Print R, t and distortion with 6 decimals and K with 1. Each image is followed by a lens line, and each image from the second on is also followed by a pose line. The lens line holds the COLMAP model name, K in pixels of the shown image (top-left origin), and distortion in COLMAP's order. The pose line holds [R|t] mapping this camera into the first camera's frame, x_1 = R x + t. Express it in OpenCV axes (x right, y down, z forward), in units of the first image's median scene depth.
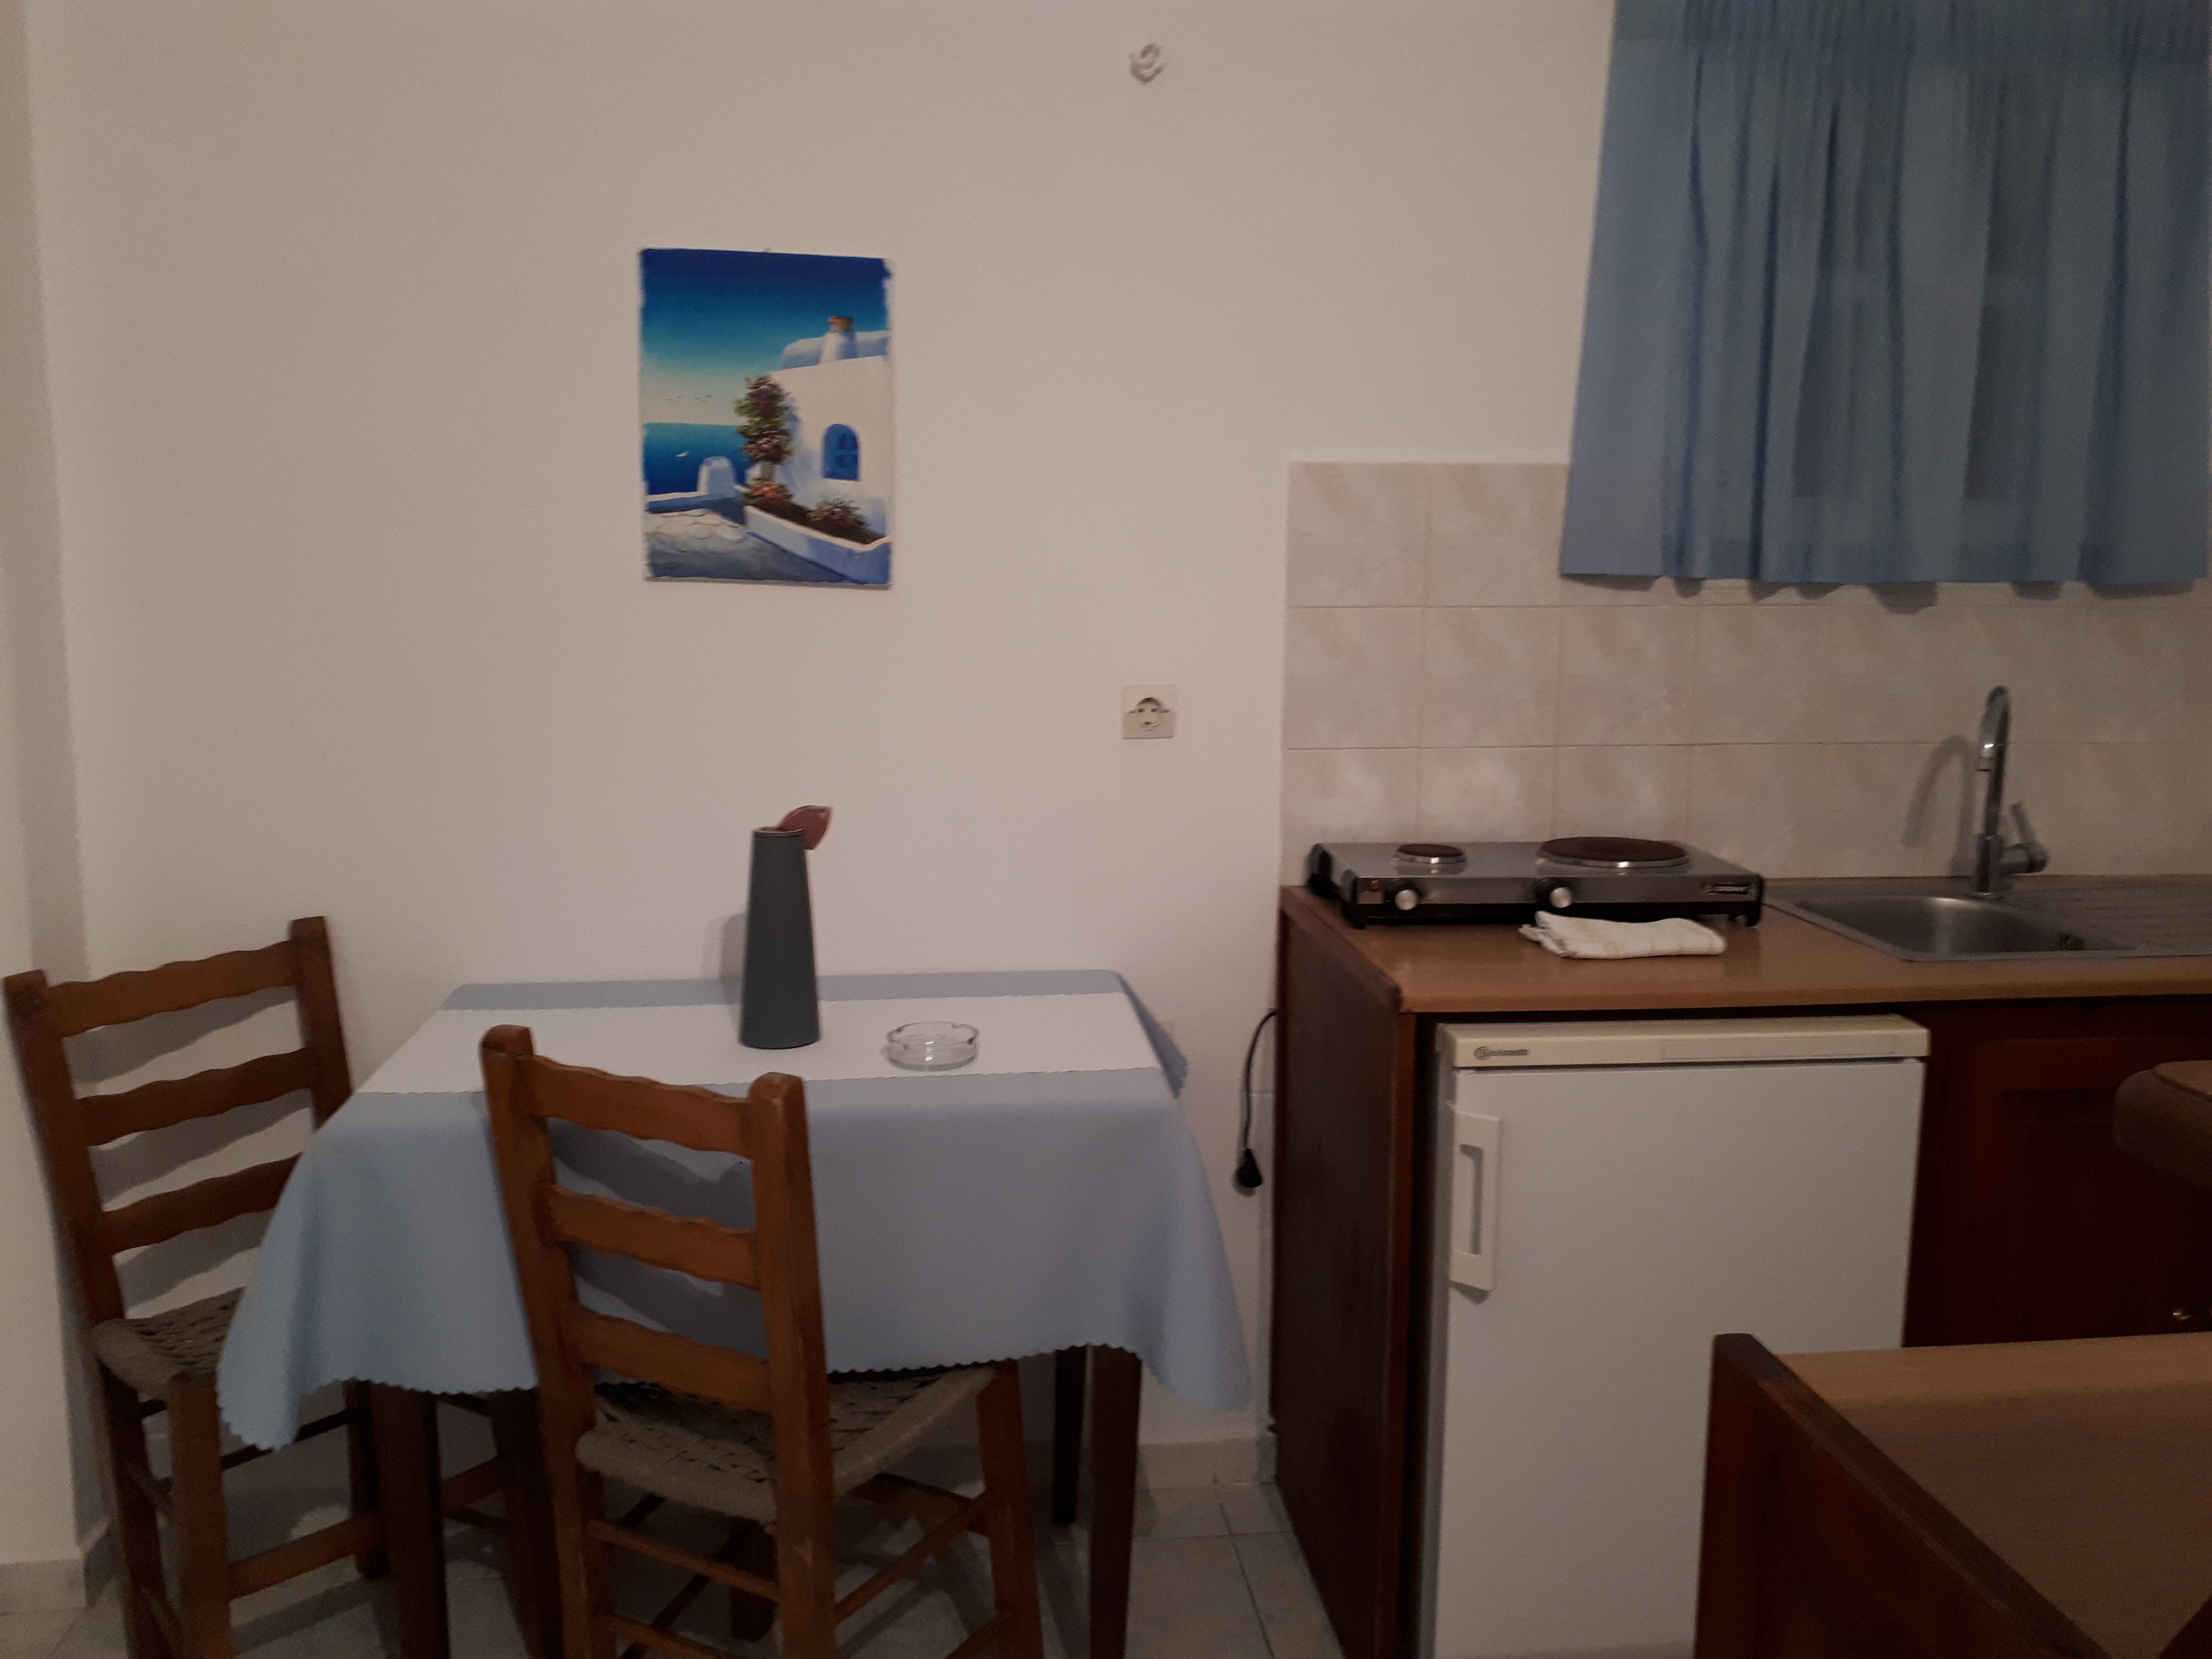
lens RADIAL K [[1775.2, 0, 1166.5], [0, 1775.2, 807.9], [0, 0, 1]] dist [0.064699, -0.118360]
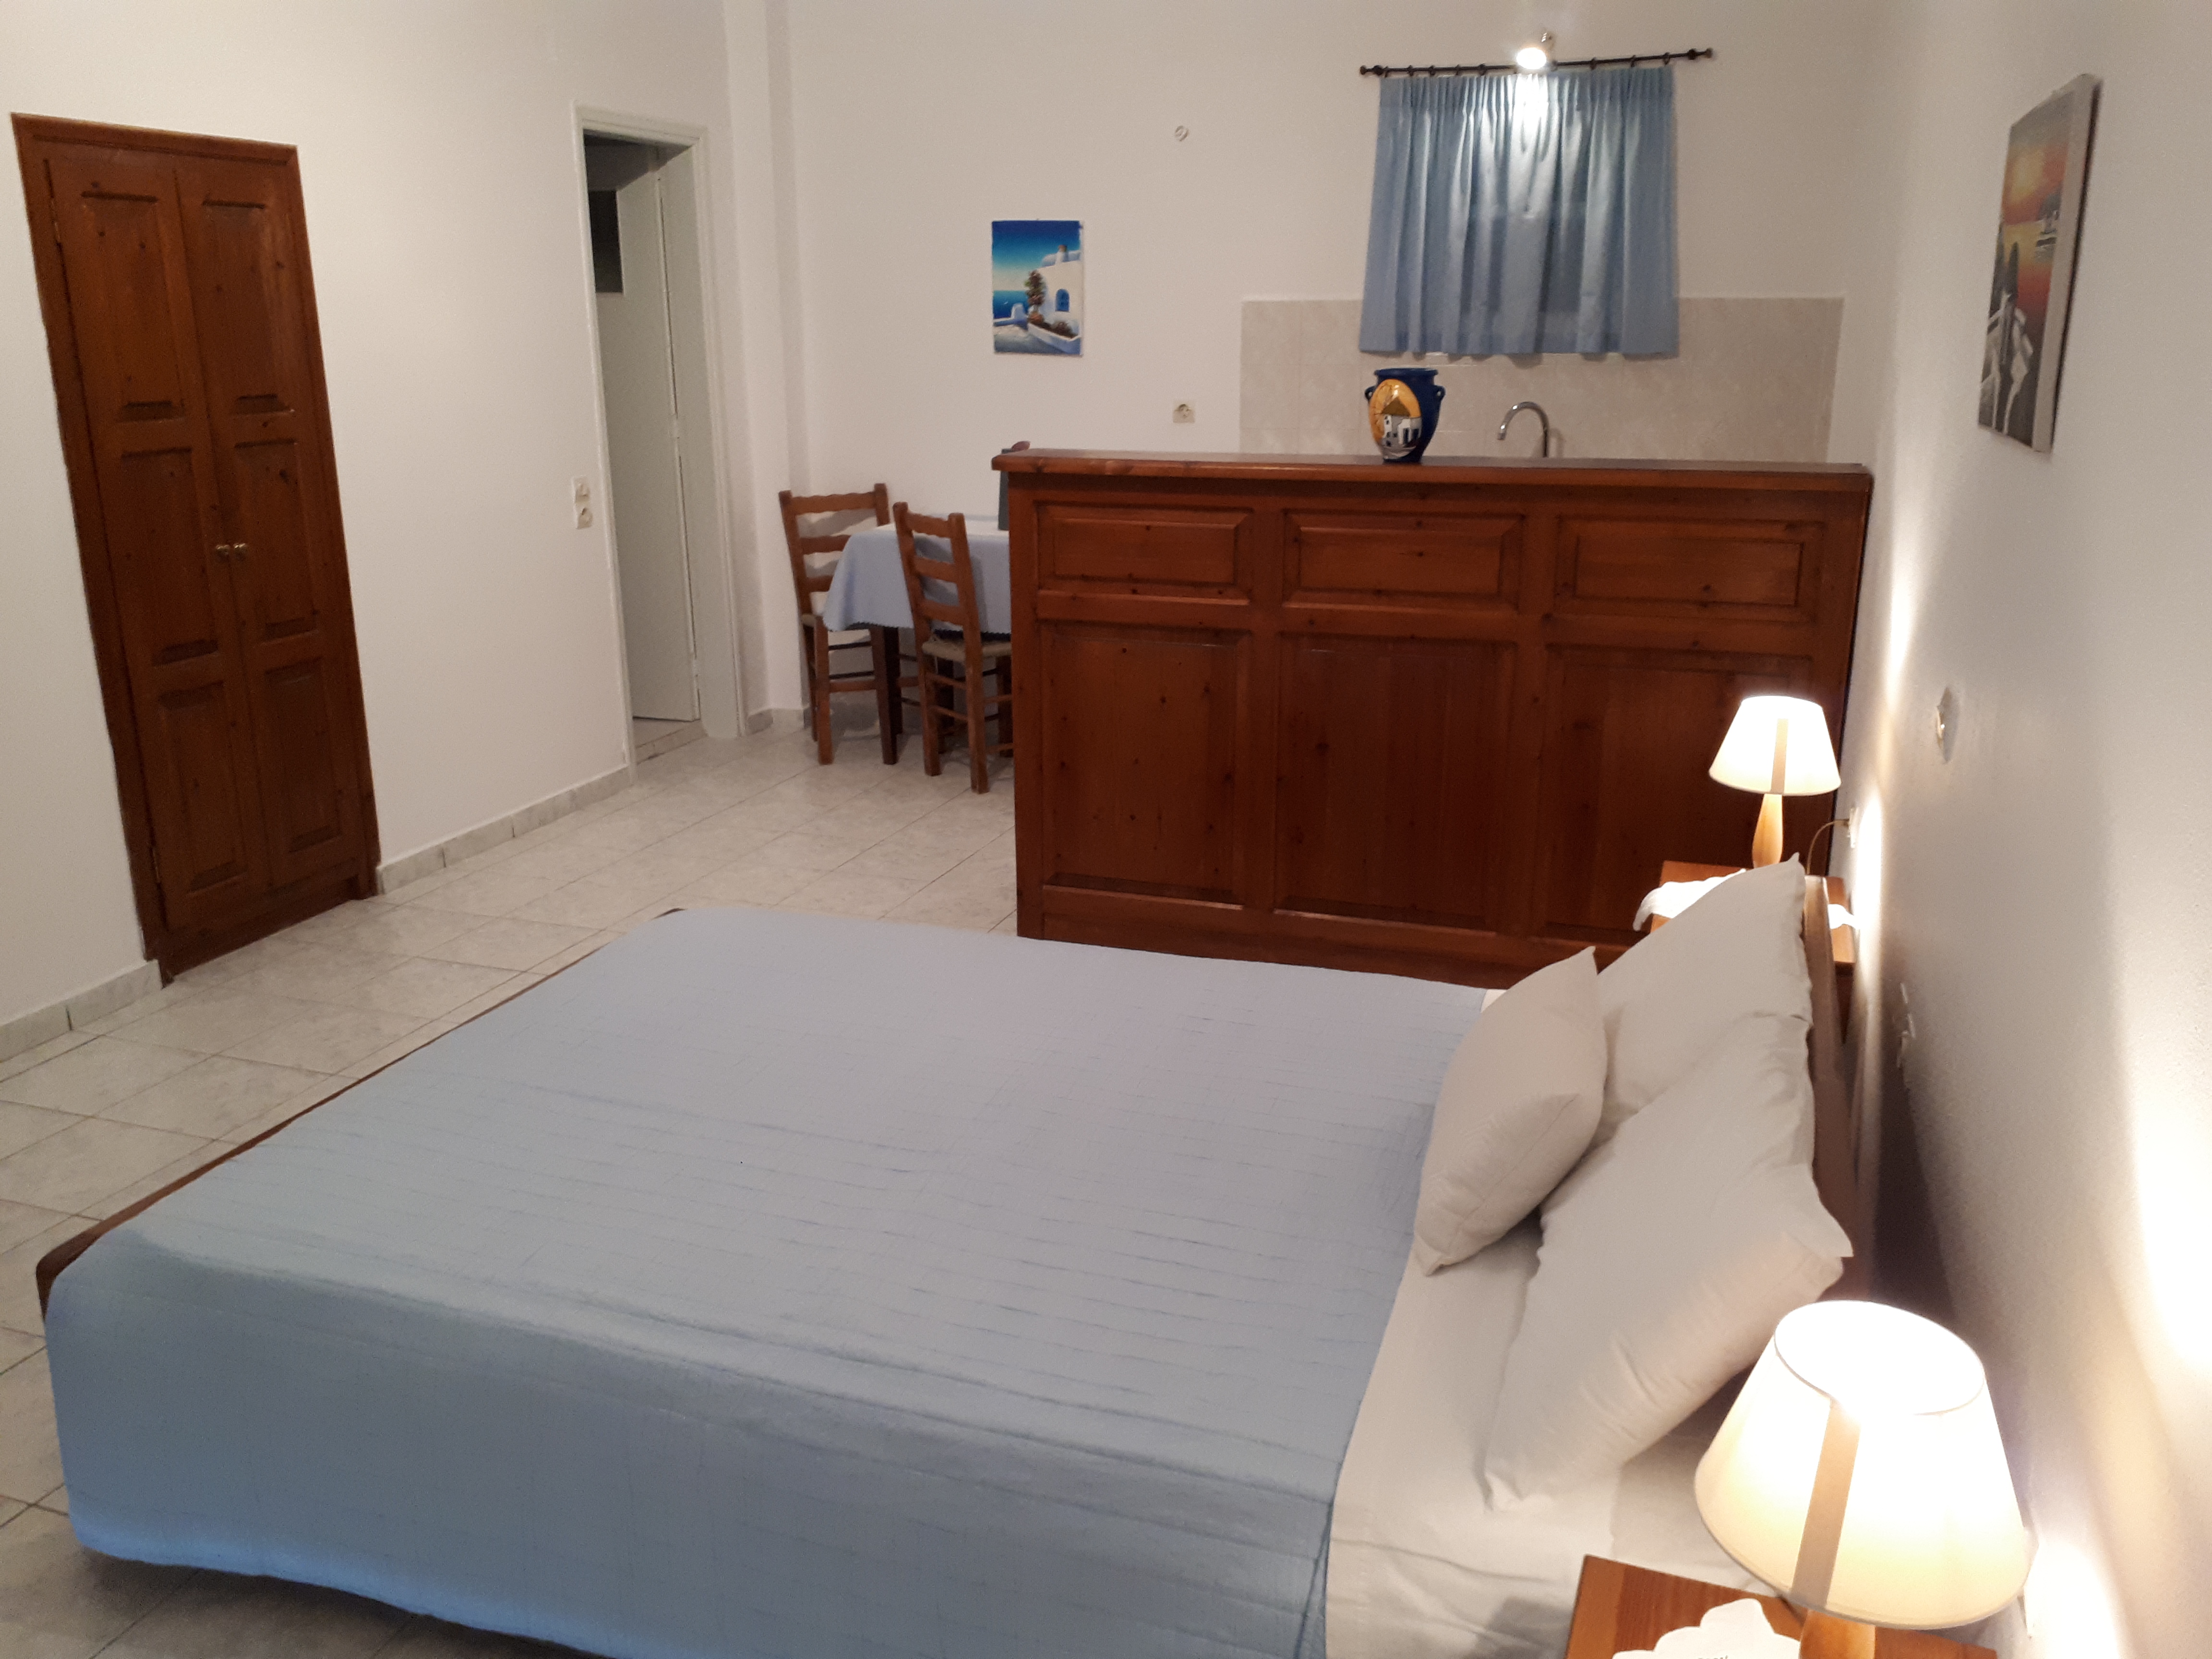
lens RADIAL K [[1775.2, 0, 1120.7], [0, 1775.2, 827.9], [0, 0, 1]] dist [0.064699, -0.118360]
pose [[0.891091, 0.116263, -0.438679, 1.078933], [-0.057831, 0.987838, 0.144335, 0.166236], [0.450125, -0.103246, 0.886977, -1.265262]]
